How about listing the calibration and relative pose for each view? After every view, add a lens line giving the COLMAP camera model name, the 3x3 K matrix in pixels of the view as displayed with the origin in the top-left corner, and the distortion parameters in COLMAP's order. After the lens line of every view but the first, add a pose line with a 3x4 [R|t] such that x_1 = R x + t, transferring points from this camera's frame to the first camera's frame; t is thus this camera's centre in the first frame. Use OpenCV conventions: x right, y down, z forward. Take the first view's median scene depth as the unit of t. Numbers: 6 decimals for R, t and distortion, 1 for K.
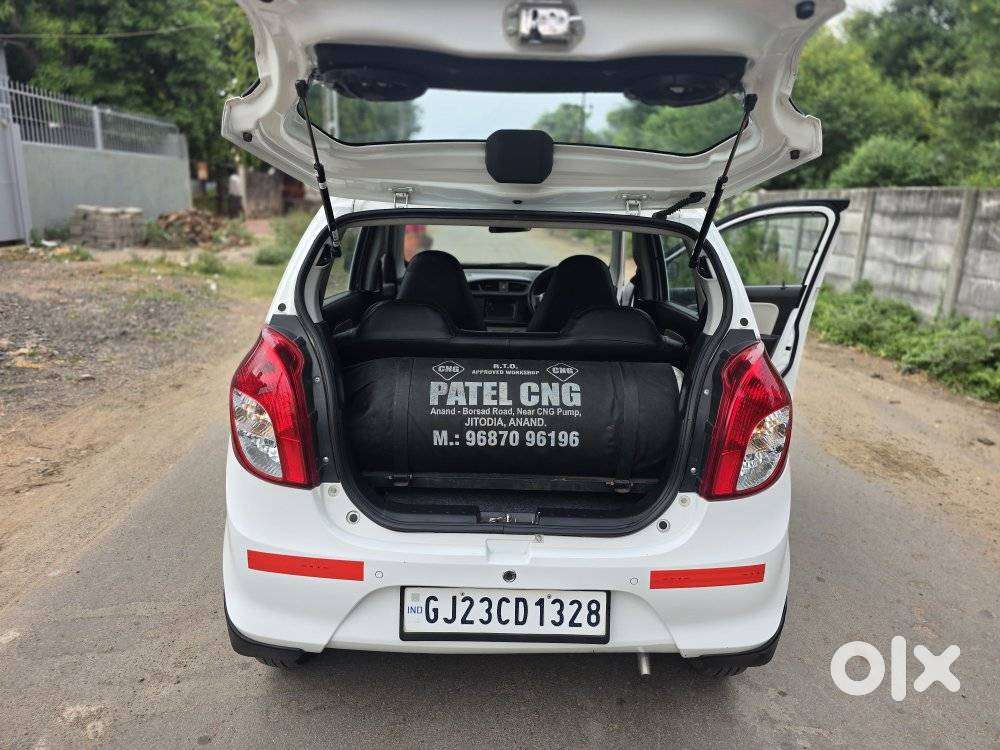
lens RADIAL K [[672.0, 0, 500.0], [0, 672.0, 375.0], [0, 0, 1]] dist [0.042963, -0.030569]
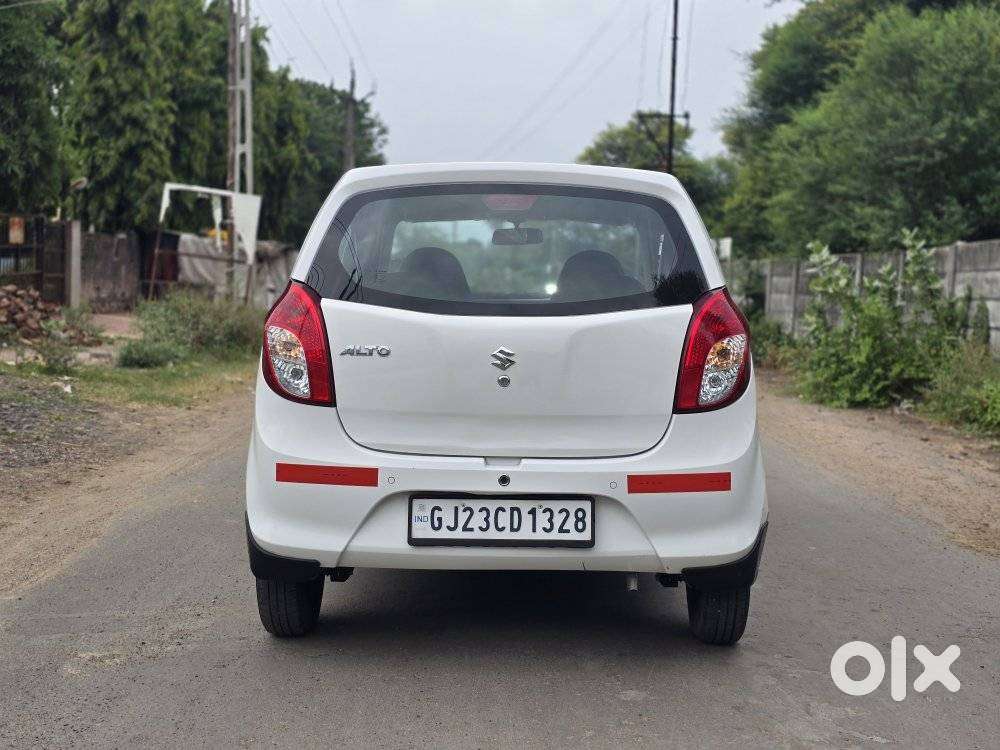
lens RADIAL K [[1337.7, 0, 500.0], [0, 1337.7, 375.0], [0, 0, 1]] dist [0.082850, -0.096328]
pose [[0.999616, -0.011541, -0.025180, 0.063692], [0.006534, 0.981657, -0.190544, 0.534953], [0.026917, 0.190307, 0.981356, -1.224571]]
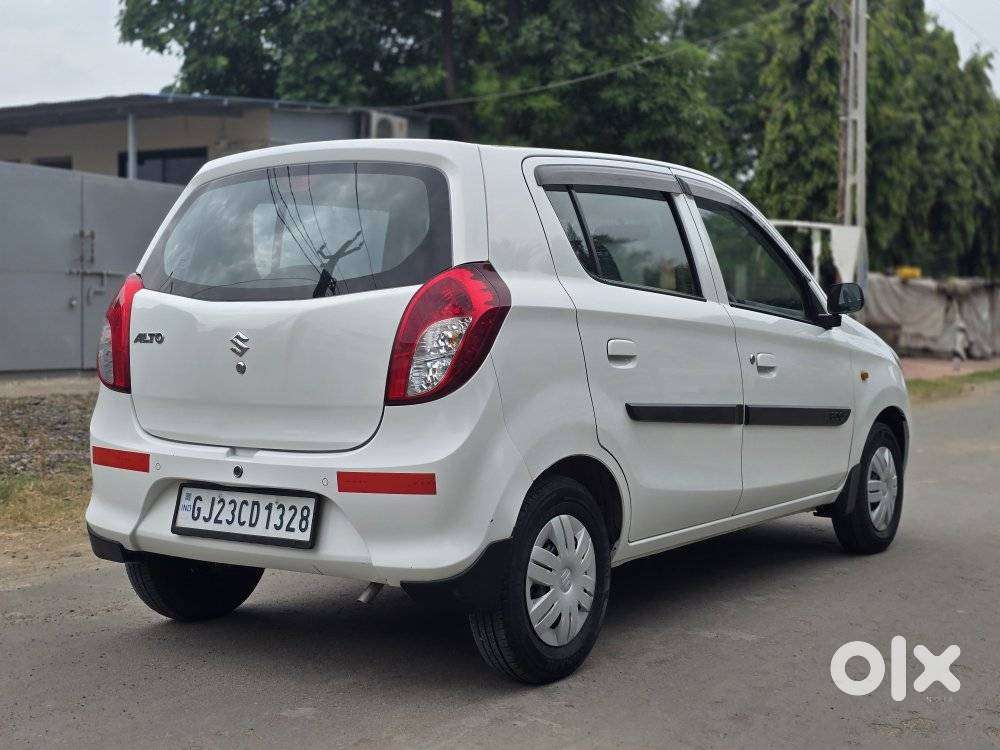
lens RADIAL K [[1337.7, 0, 500.0], [0, 1337.7, 375.0], [0, 0, 1]] dist [0.082850, -0.096328]
pose [[0.821212, -0.007035, -0.570580, 1.556395], [-0.124060, 0.973804, -0.190562, 0.489361], [0.556974, 0.227278, 0.798827, -0.530181]]
